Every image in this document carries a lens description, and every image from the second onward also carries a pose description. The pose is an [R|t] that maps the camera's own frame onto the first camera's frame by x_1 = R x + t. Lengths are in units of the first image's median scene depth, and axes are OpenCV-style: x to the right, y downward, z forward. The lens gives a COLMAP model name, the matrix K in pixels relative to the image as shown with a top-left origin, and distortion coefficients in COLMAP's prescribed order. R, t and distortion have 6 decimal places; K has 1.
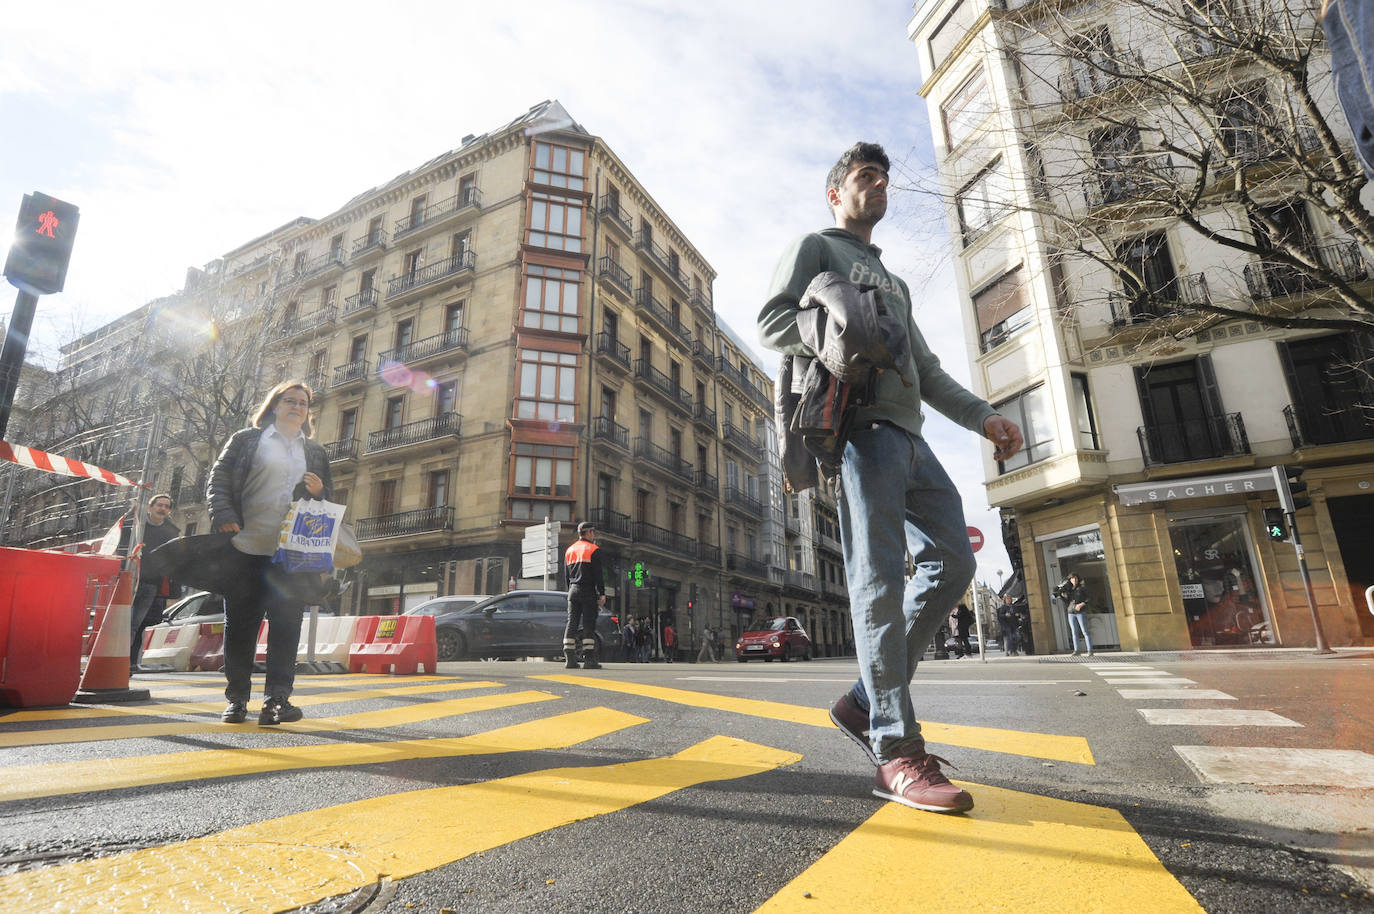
lens RADIAL K [[686.3, 0, 685.4], [0, 686.3, 467.0], [0, 0, 1]] dist [-0.058211, 0.021148]
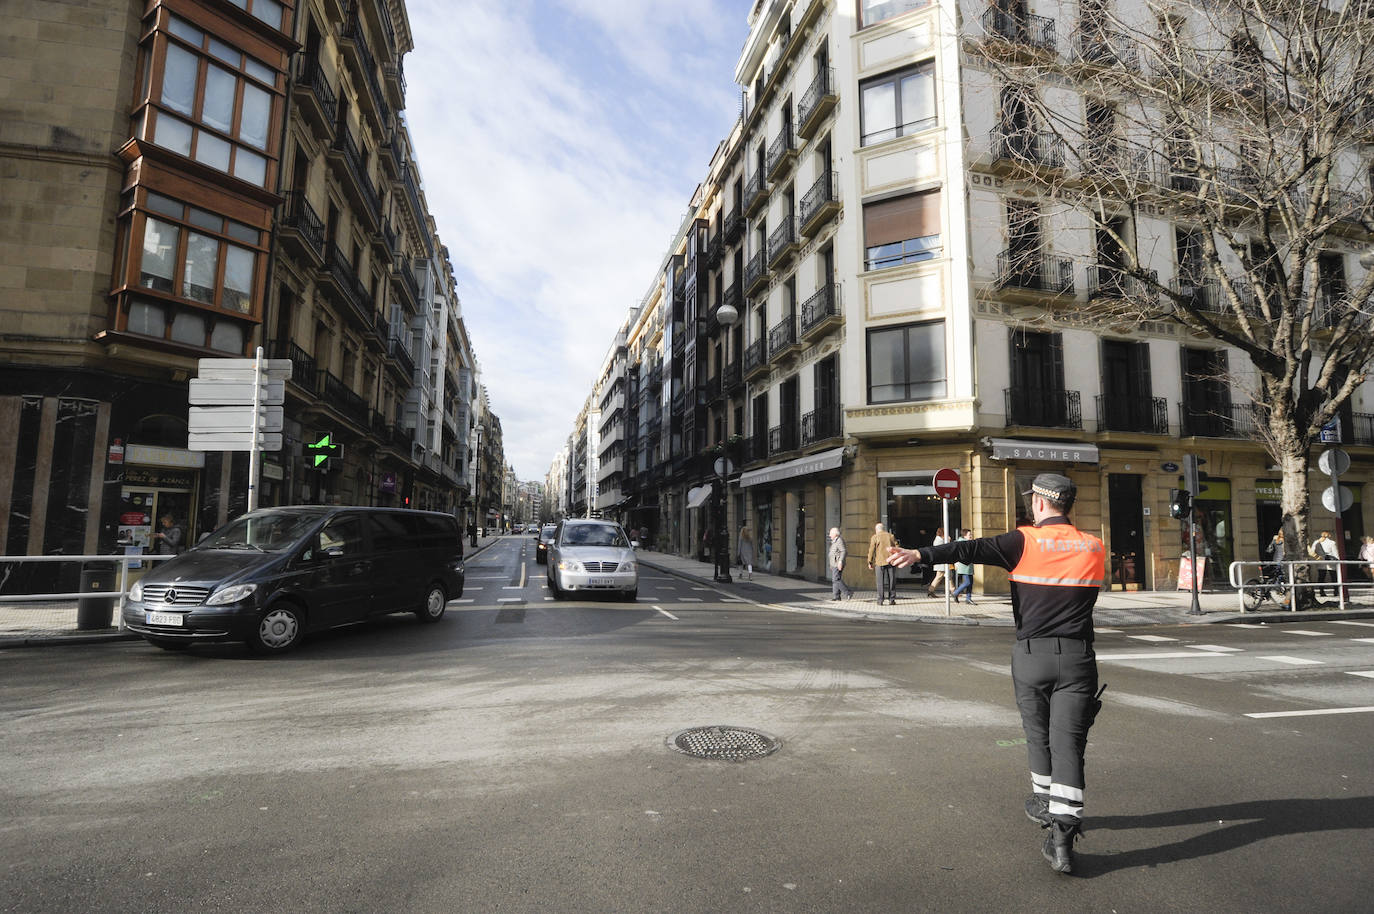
lens RADIAL K [[674.6, 0, 686.8], [0, 674.6, 464.9], [0, 0, 1]] dist [-0.059744, 0.019917]
pose [[0.756314, 0.087837, 0.648285, -0.239051], [-0.202447, 0.973728, 0.104251, 0.034641], [-0.622096, -0.210090, 0.754227, 0.317238]]
